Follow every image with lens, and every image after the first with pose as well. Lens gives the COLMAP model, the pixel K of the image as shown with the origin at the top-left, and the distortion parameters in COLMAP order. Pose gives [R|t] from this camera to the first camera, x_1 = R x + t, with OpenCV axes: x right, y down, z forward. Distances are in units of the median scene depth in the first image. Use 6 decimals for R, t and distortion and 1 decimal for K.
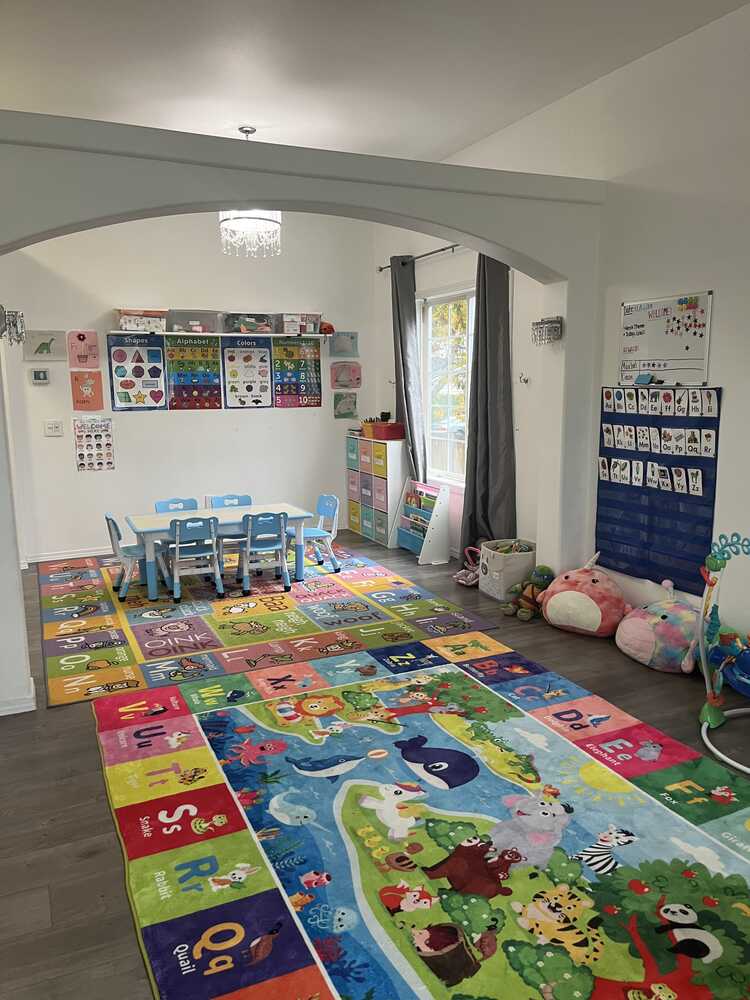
lens RADIAL K [[760.2, 0, 376.2], [0, 760.2, 501.5], [0, 0, 1]] dist [0.005291, 0.000760]
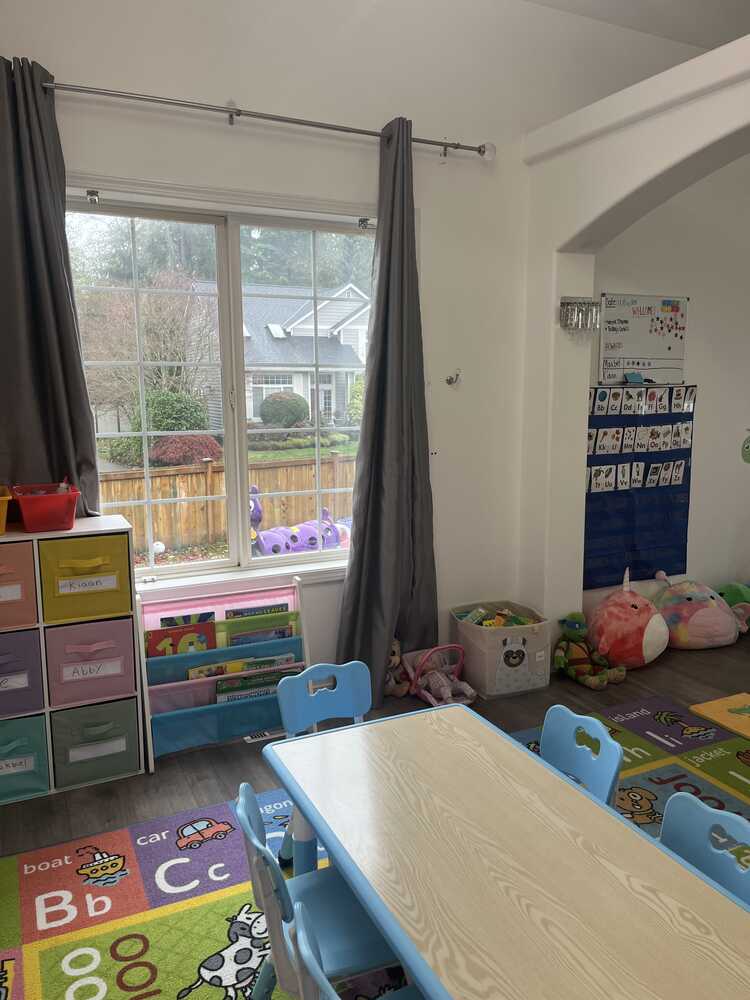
lens RADIAL K [[760.2, 0, 375.3], [0, 760.2, 497.7], [0, 0, 1]] dist [0.005291, 0.000760]
pose [[-0.014541, -0.150867, 0.988447, -0.616187], [0.162374, 0.975074, 0.151214, -0.211671], [-0.986622, 0.162697, 0.010319, 1.337344]]
